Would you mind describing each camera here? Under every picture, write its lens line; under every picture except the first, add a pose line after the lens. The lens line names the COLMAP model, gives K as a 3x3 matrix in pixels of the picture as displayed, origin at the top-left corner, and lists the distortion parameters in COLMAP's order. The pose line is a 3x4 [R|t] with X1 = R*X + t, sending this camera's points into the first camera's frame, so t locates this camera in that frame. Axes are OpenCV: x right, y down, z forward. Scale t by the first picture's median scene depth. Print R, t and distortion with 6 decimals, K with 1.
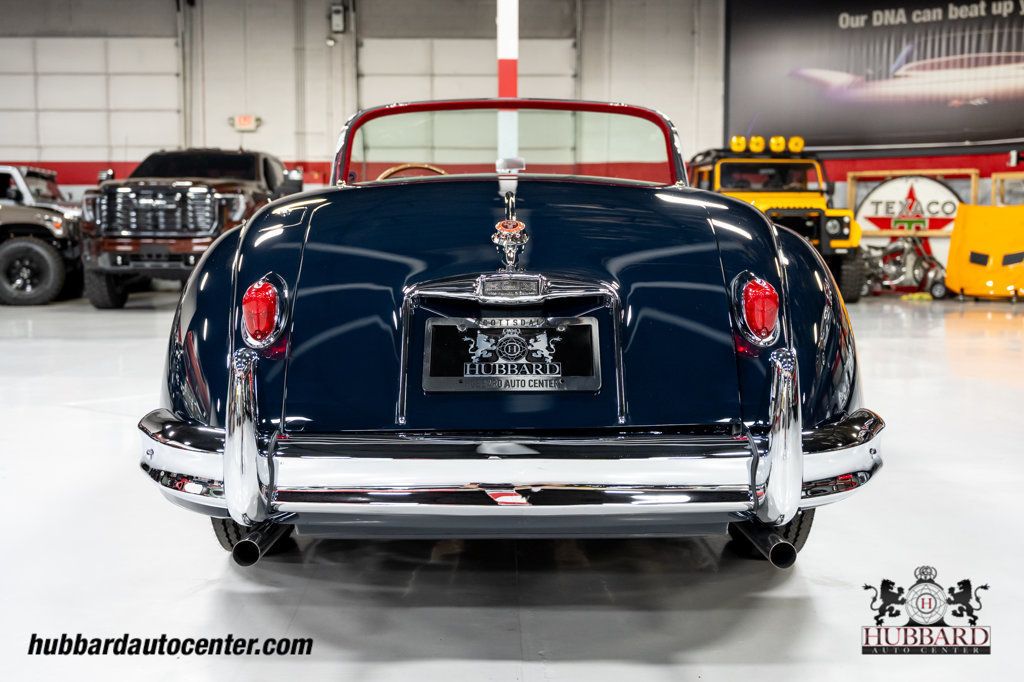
lens RADIAL K [[1258.4, 0, 555.4], [0, 1258.4, 337.6], [0, 0, 1]] dist [0.013612, 0.000000]
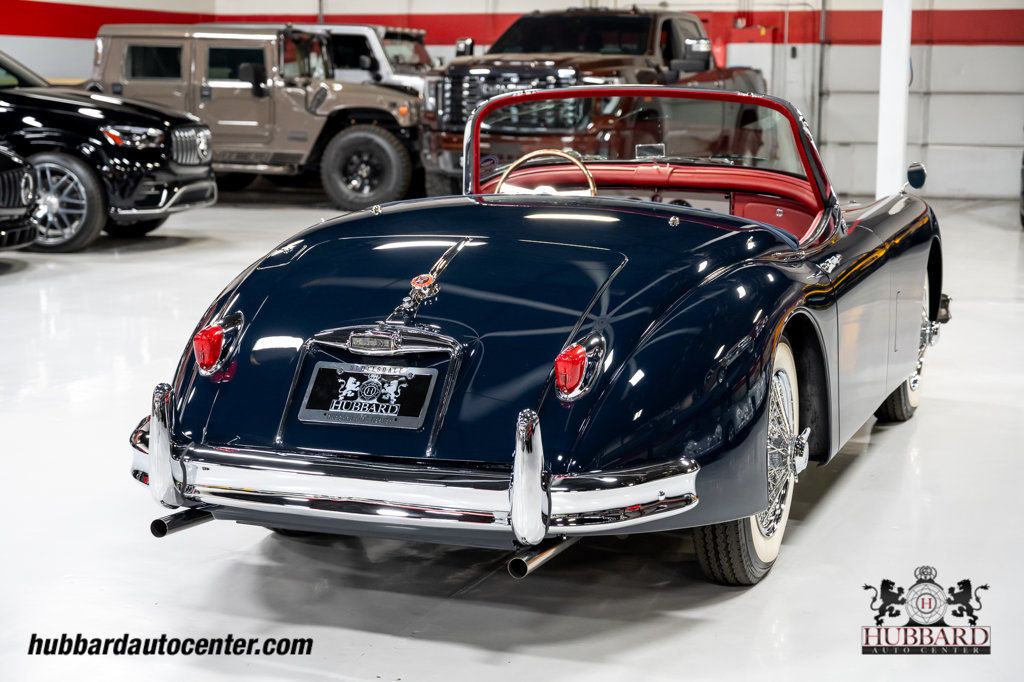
lens RADIAL K [[1934.1, 0, 506.8], [0, 1934.1, 343.2], [0, 0, 1]] dist [0.027470, 0.000000]
pose [[0.930760, 0.058019, -0.360999, 0.121756], [-0.037557, 0.997278, 0.063448, -0.025712], [0.363698, -0.045497, 0.930405, -0.118943]]
